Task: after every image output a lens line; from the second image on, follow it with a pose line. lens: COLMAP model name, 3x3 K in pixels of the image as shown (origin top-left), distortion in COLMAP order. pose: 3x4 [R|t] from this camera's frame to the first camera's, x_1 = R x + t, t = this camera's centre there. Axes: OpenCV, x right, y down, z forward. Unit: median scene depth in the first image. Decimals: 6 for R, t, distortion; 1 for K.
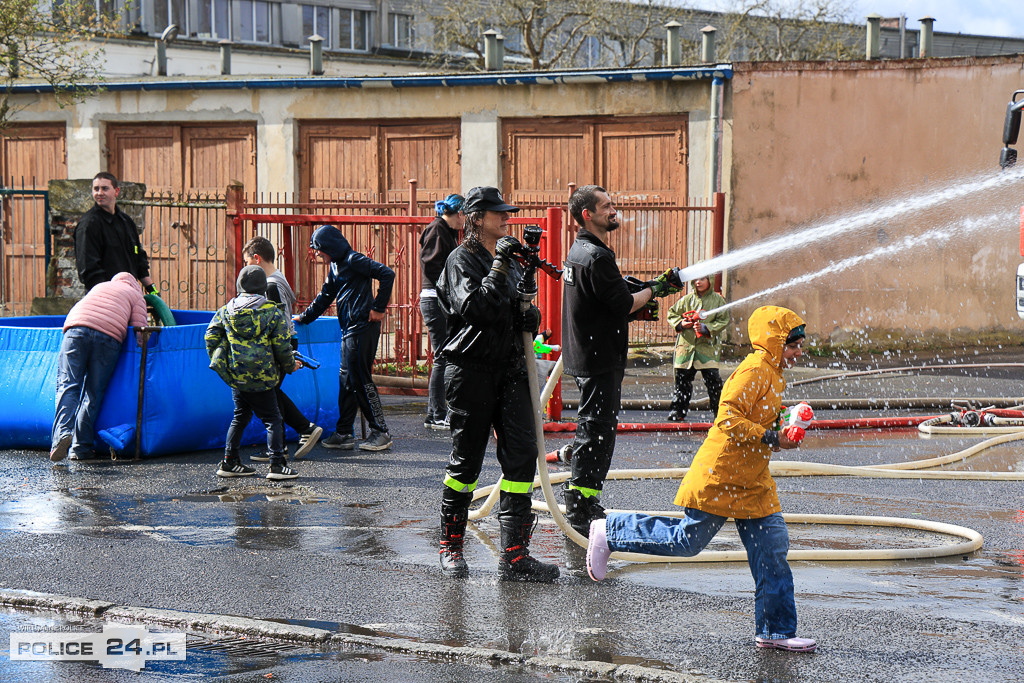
lens RADIAL K [[4550.1, 0, 513.6], [0, 4550.1, 341.0], [0, 0, 1]] dist [1.309512, 0.000000]
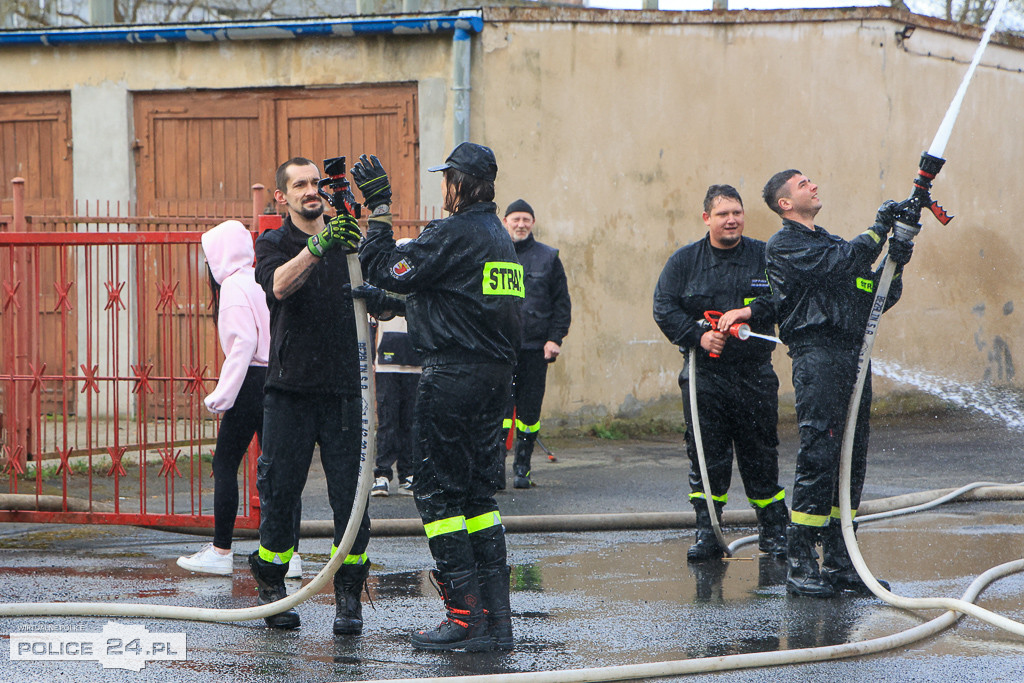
lens RADIAL K [[4550.1, 0, 509.5], [0, 4550.1, 339.1], [0, 0, 1]] dist [1.309512, 0.000000]
pose [[0.994753, -0.011570, 0.101650, -0.017320], [0.012631, 0.999872, -0.009801, -0.005038], [-0.101524, 0.011033, 0.994772, 0.324110]]
